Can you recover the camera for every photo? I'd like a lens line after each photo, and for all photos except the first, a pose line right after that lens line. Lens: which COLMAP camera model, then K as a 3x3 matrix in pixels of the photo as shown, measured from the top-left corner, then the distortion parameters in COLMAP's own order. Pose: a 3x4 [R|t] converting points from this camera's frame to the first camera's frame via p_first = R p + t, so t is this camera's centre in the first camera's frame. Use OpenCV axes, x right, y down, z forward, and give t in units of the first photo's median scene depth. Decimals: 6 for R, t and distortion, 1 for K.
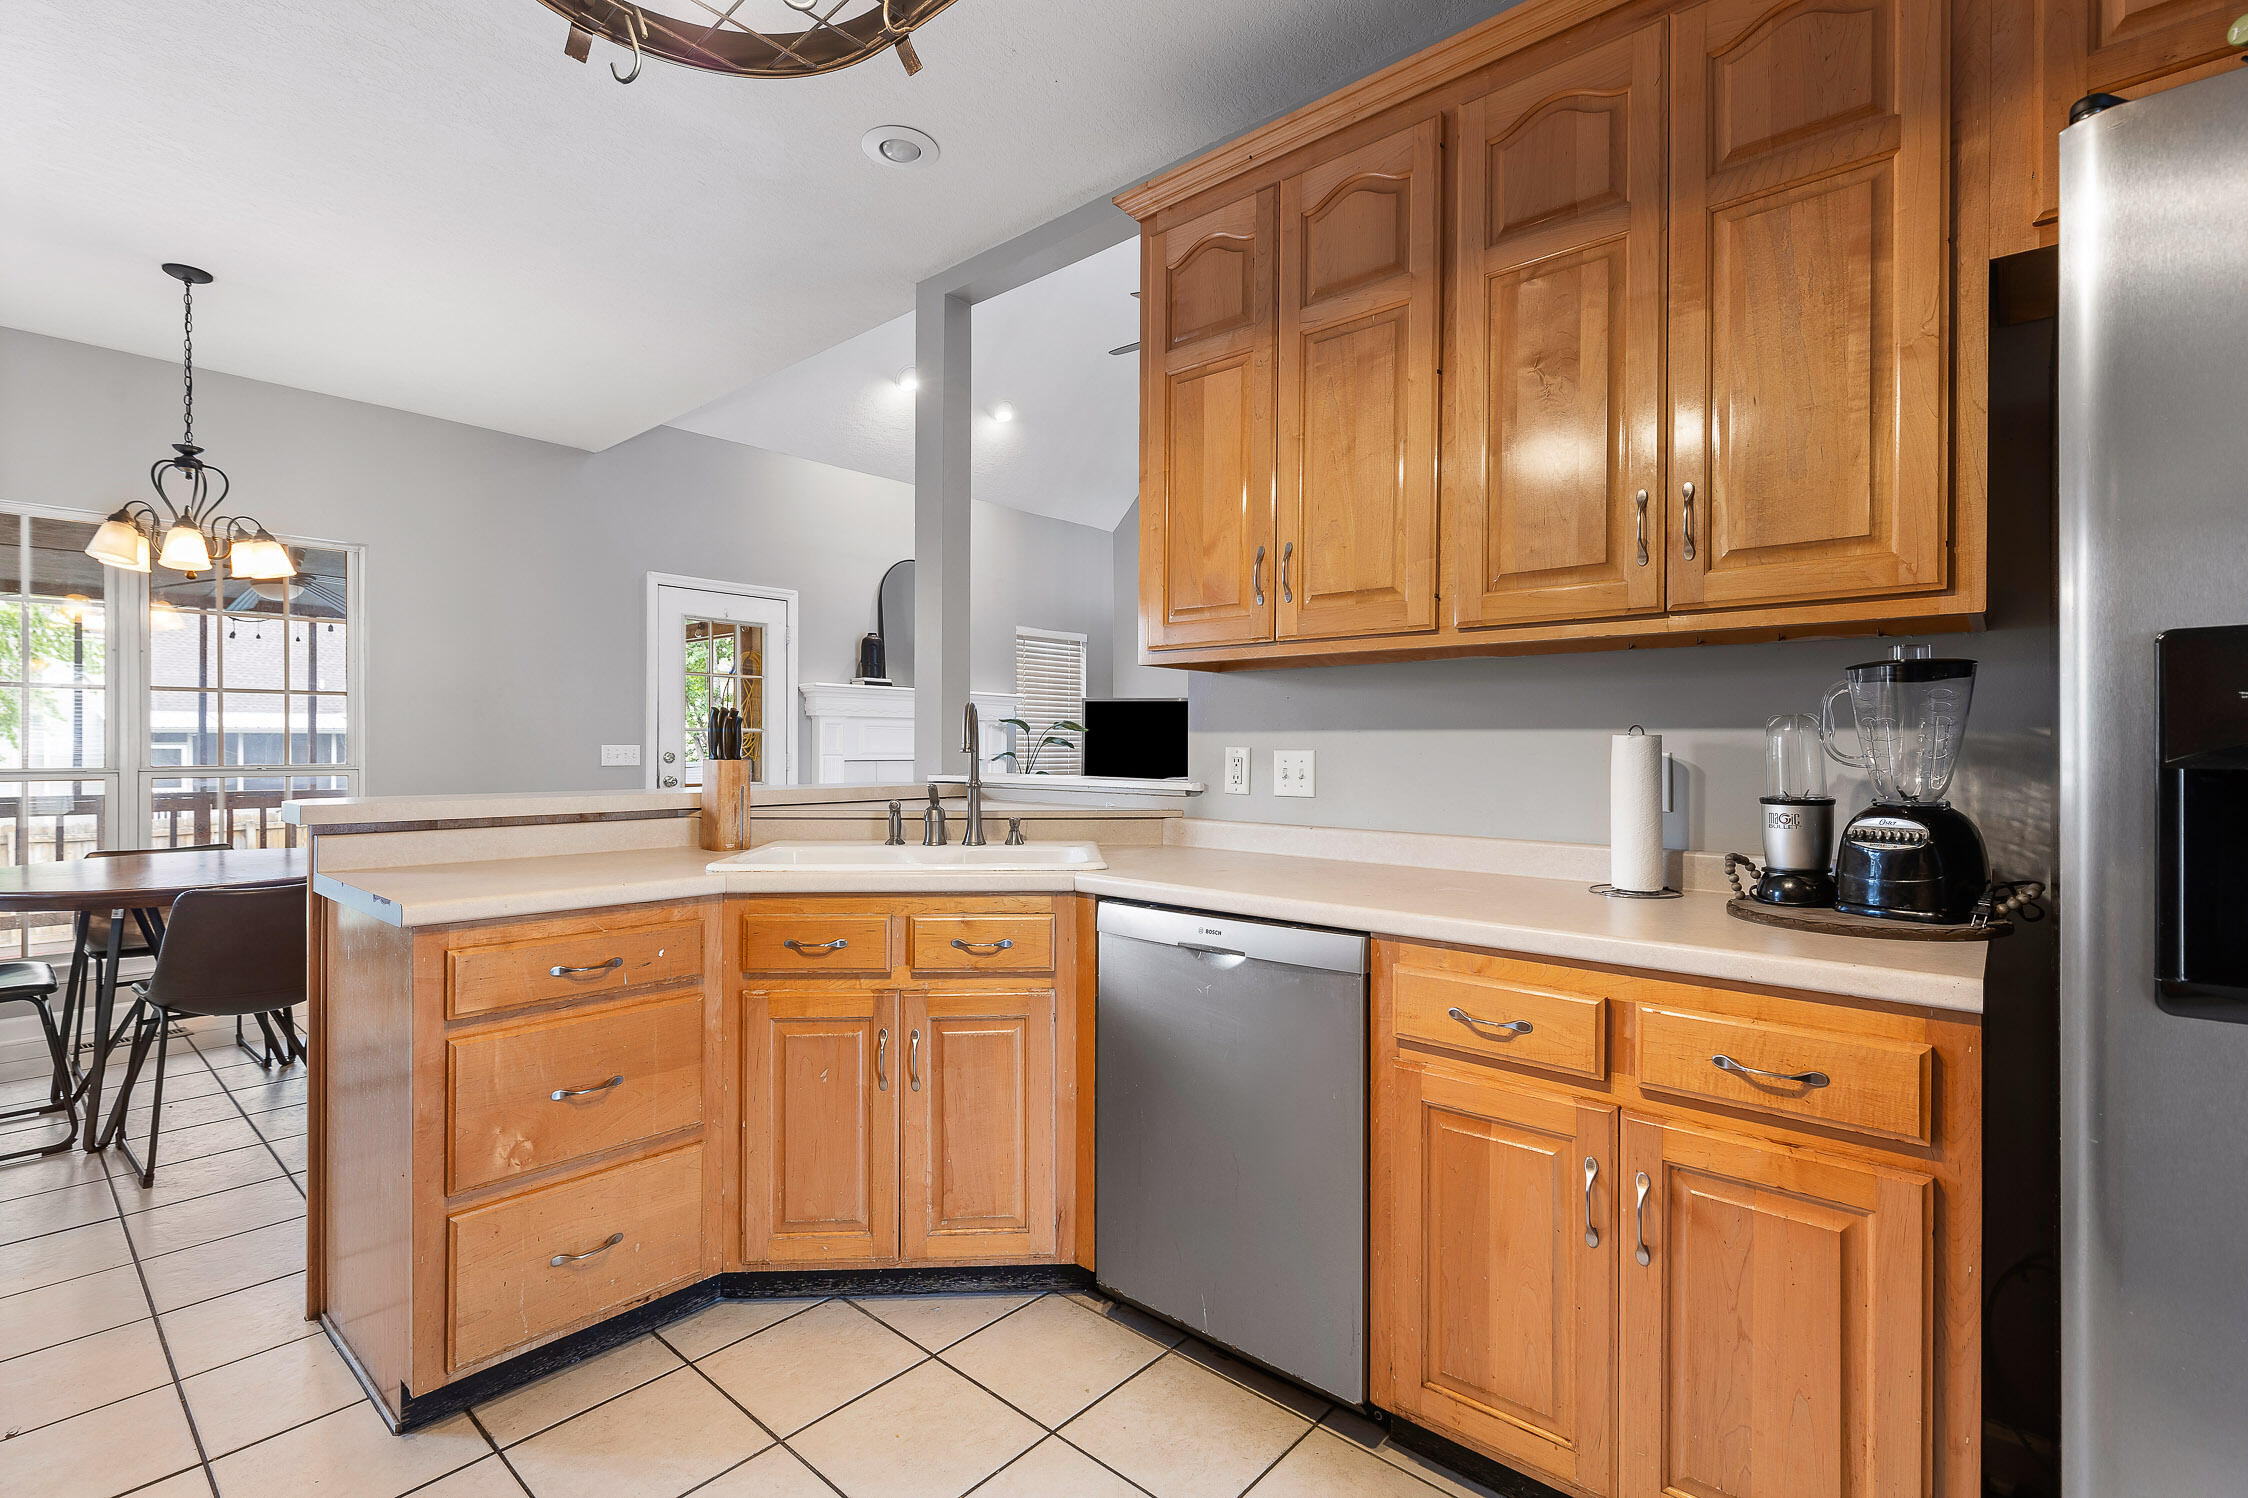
lens RADIAL K [[1013.4, 0, 1125.3], [0, 1013.4, 750.7], [0, 0, 1]] dist [0.000999, -0.000123]
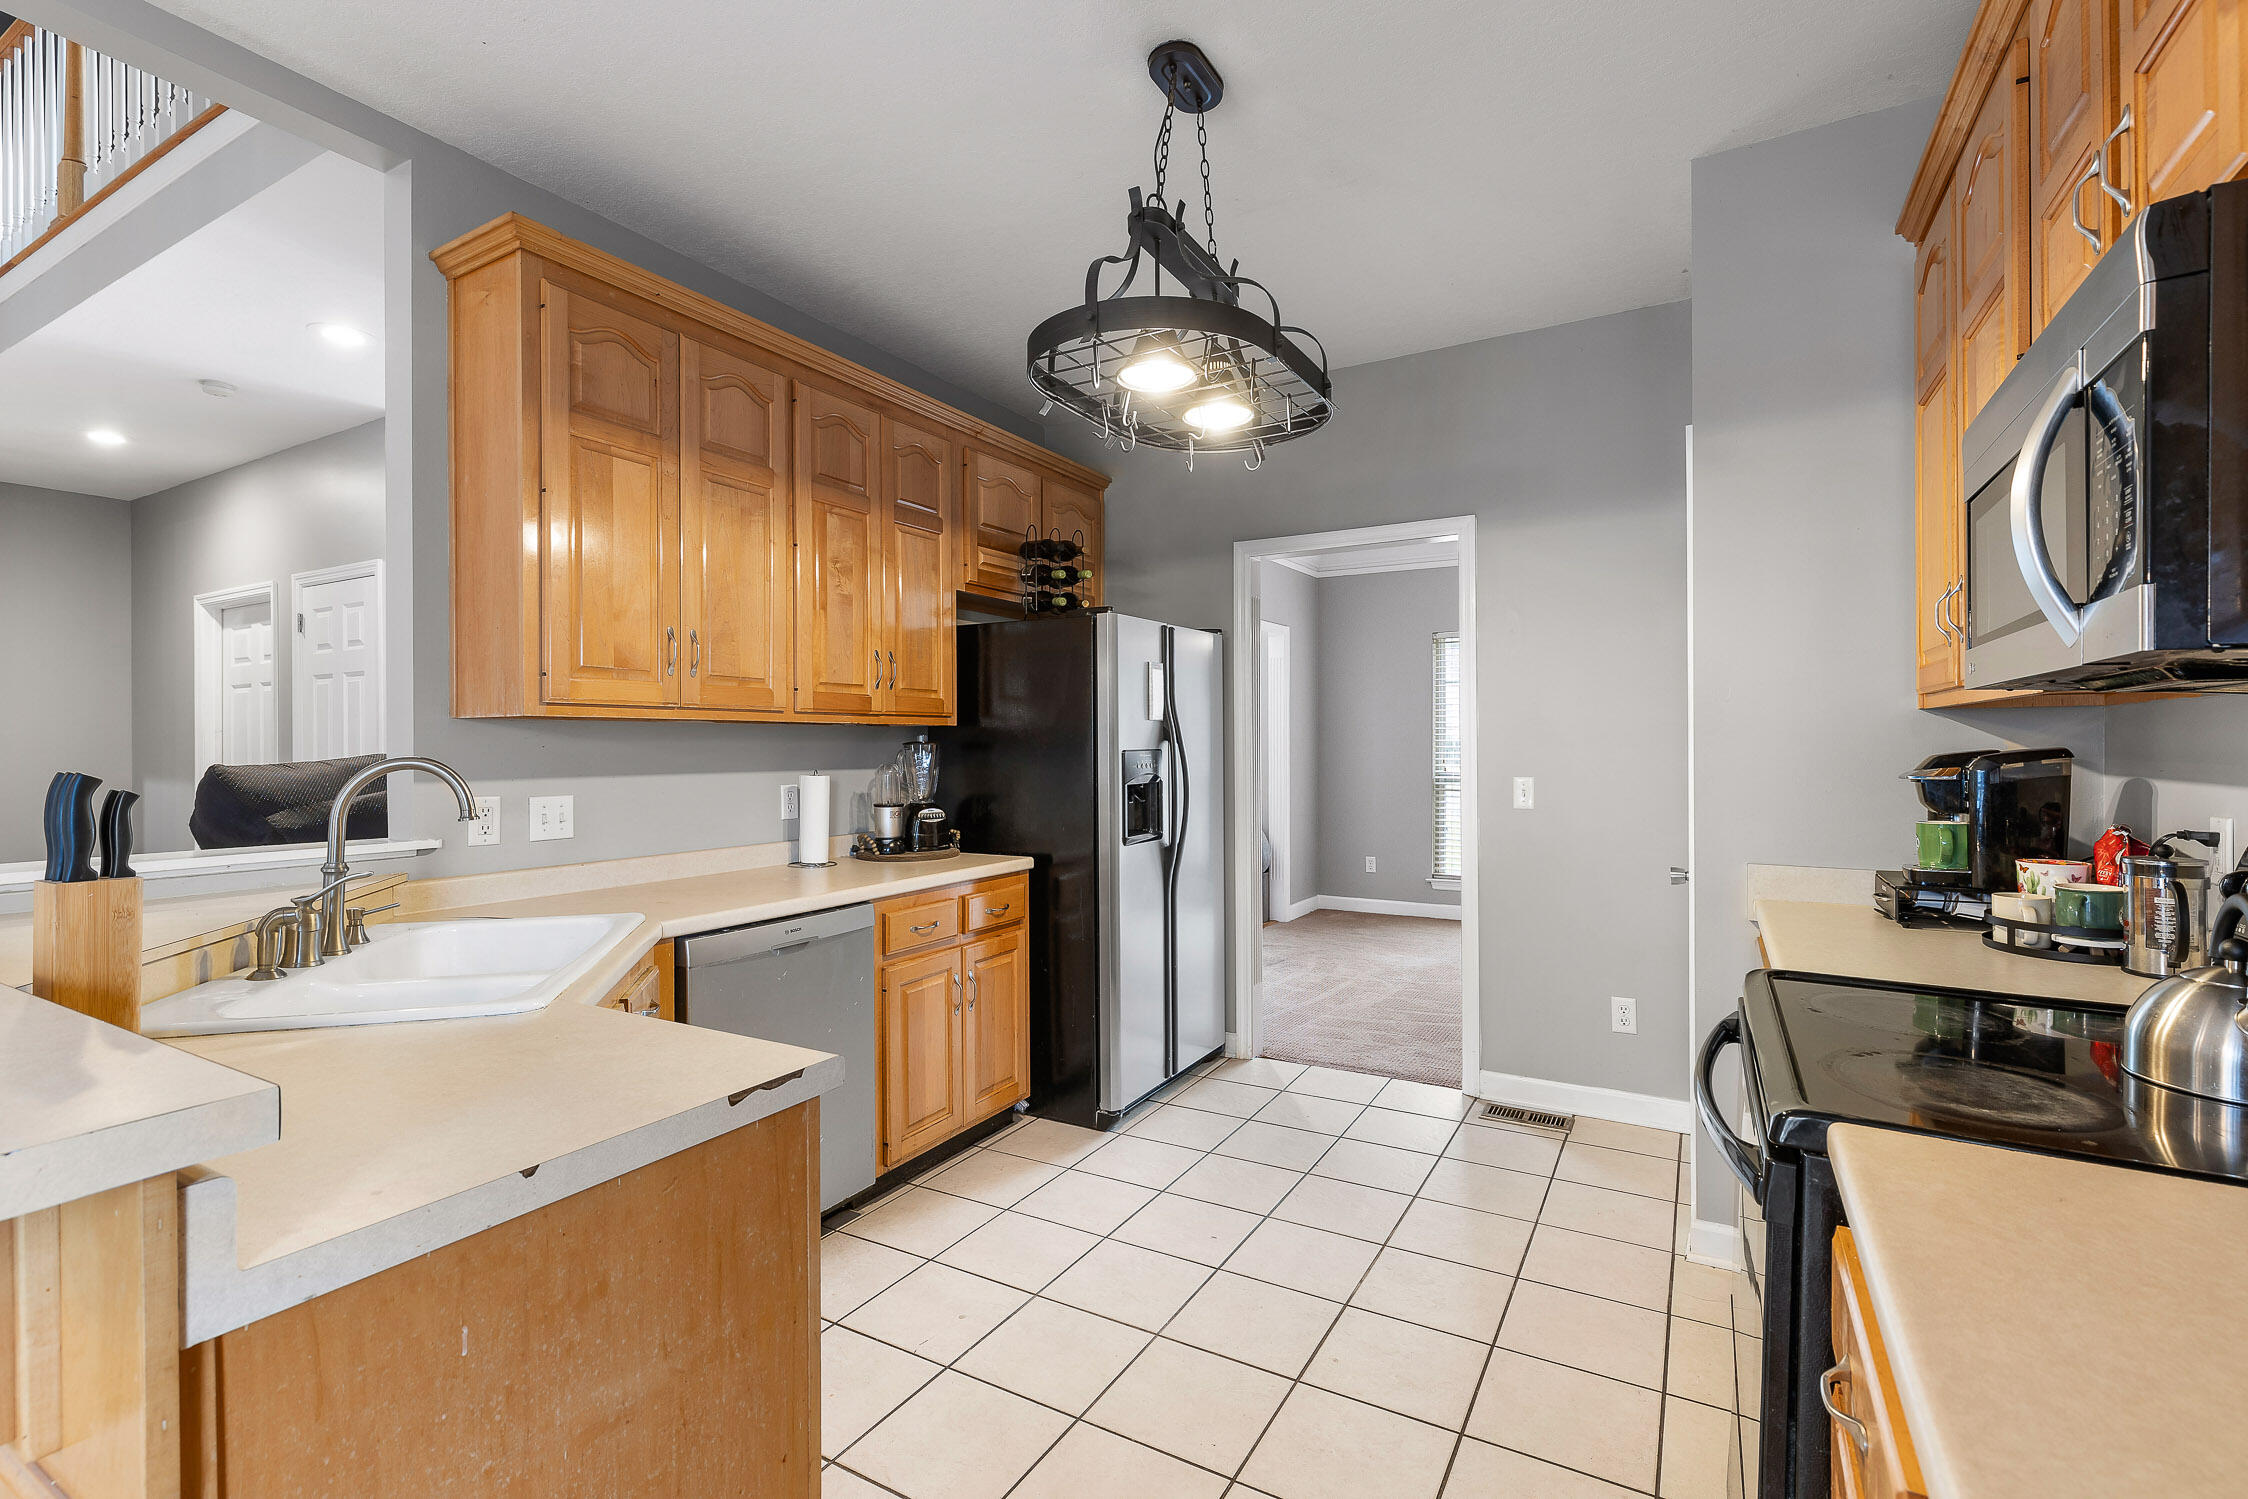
lens RADIAL K [[1013.4, 0, 1122.7], [0, 1013.4, 749.8], [0, 0, 1]] dist [0.000999, -0.000123]
pose [[-0.194915, -0.003550, 0.980814, -1.334234], [0.009986, 0.999934, 0.005604, -0.066128], [-0.980769, 0.010887, -0.194866, 0.822791]]
